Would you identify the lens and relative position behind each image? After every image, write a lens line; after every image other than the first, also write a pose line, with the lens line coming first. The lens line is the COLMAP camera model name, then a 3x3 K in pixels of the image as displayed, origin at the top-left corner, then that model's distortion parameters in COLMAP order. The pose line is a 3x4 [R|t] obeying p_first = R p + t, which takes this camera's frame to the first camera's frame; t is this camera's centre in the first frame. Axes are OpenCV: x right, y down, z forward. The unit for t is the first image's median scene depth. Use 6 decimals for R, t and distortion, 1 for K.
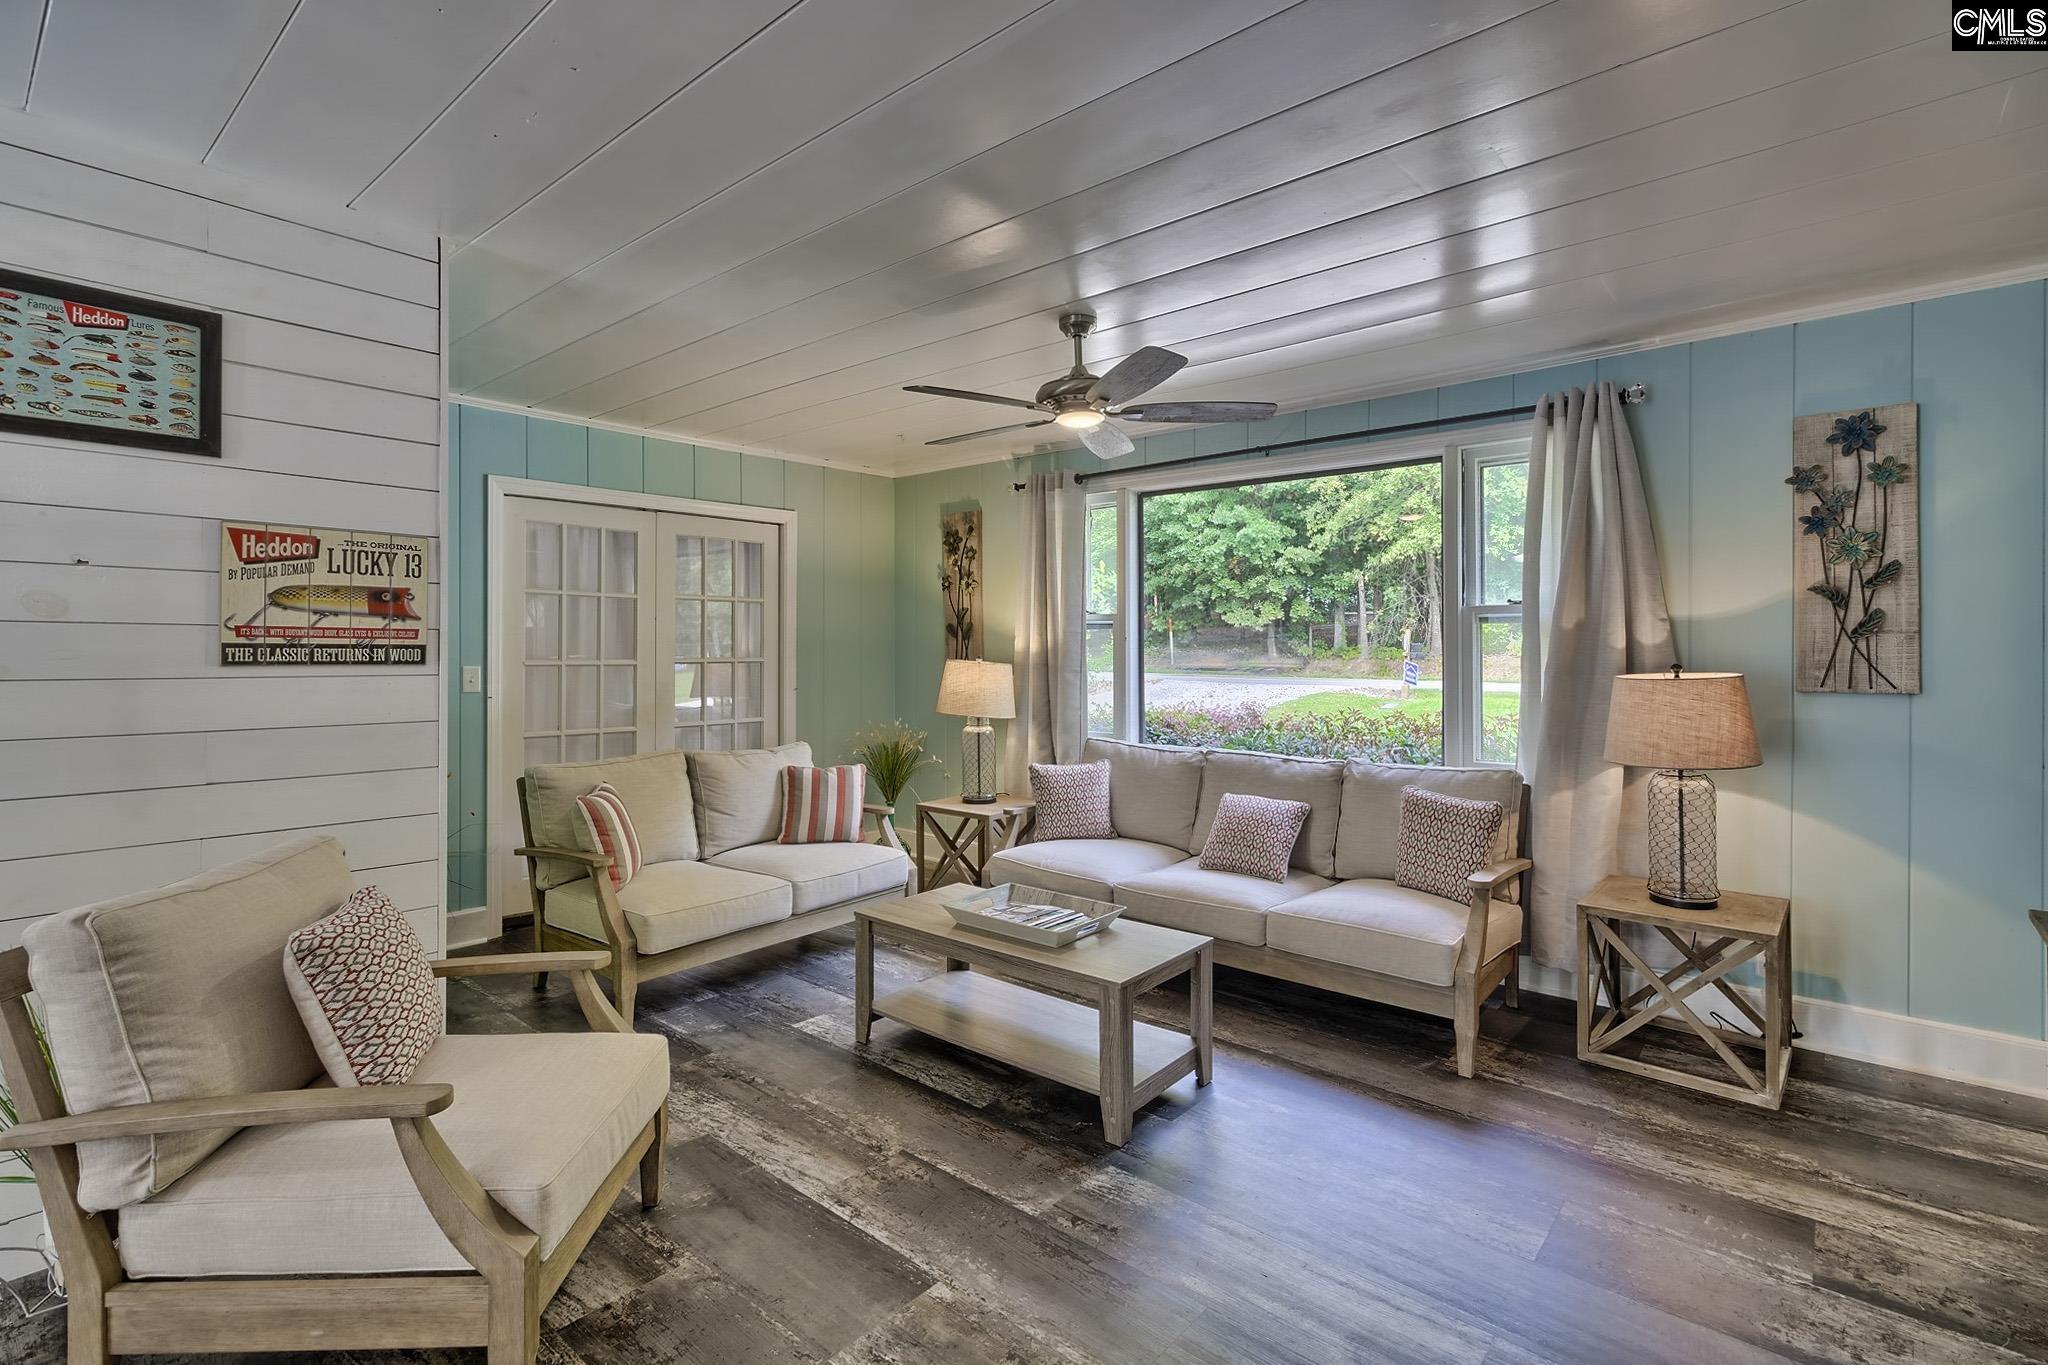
lens RADIAL K [[938.7, 0, 1013.2], [0, 938.7, 661.8], [0, 0, 1]] dist [0.001804, -0.000094]
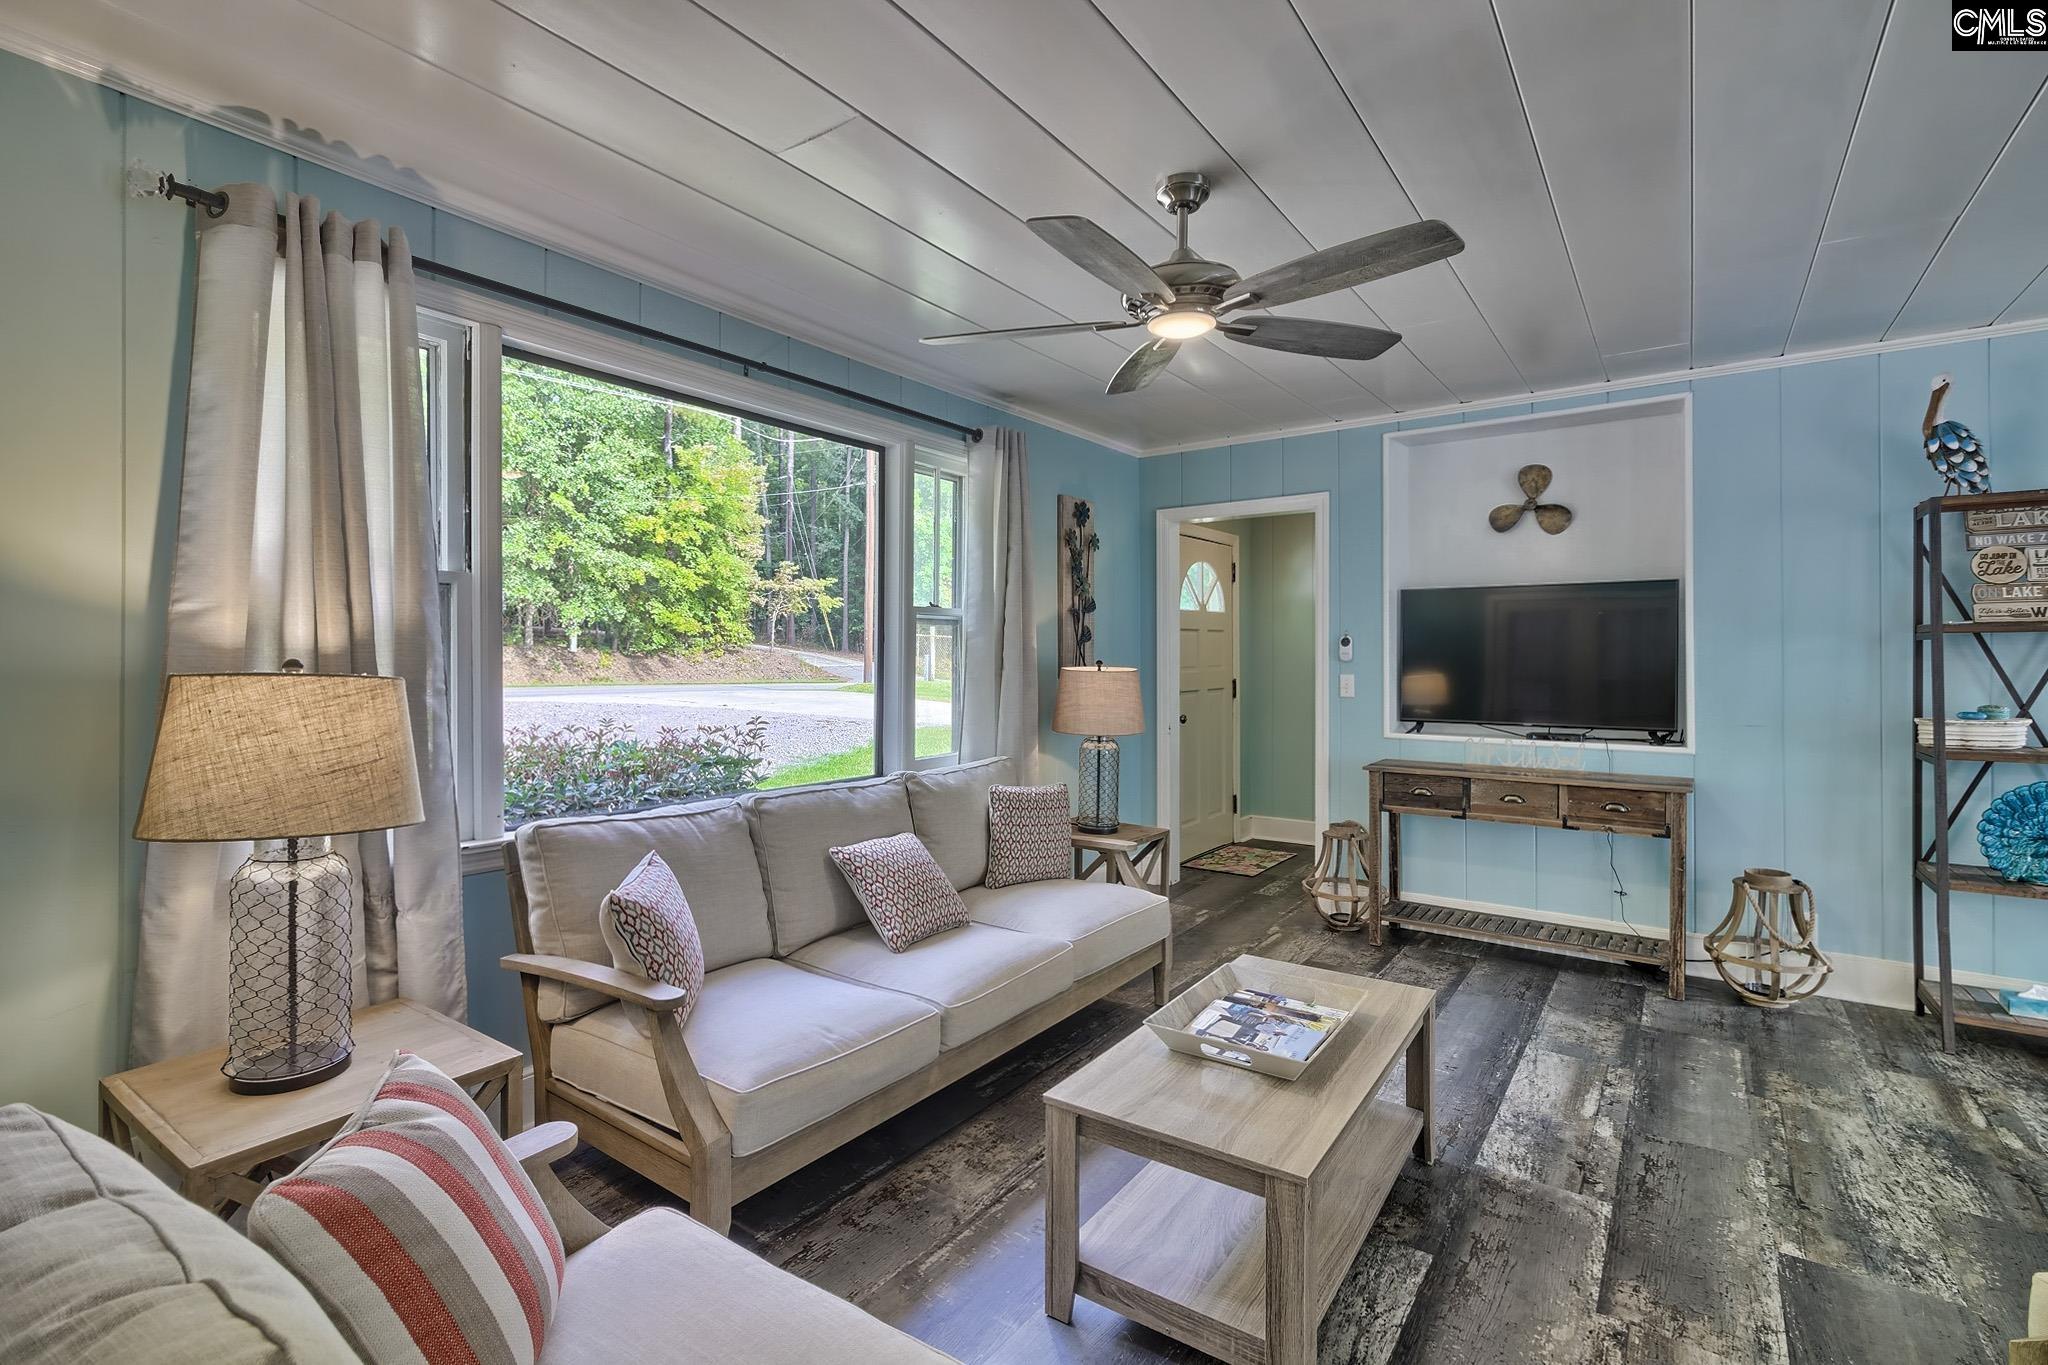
lens RADIAL K [[938.7, 0, 1016.0], [0, 938.7, 671.7], [0, 0, 1]] dist [0.001804, -0.000094]
pose [[-0.089088, -0.016304, 0.995890, -0.815622], [0.007955, 0.999822, 0.017080, -0.007295], [-0.995992, 0.009444, -0.088943, 1.526117]]
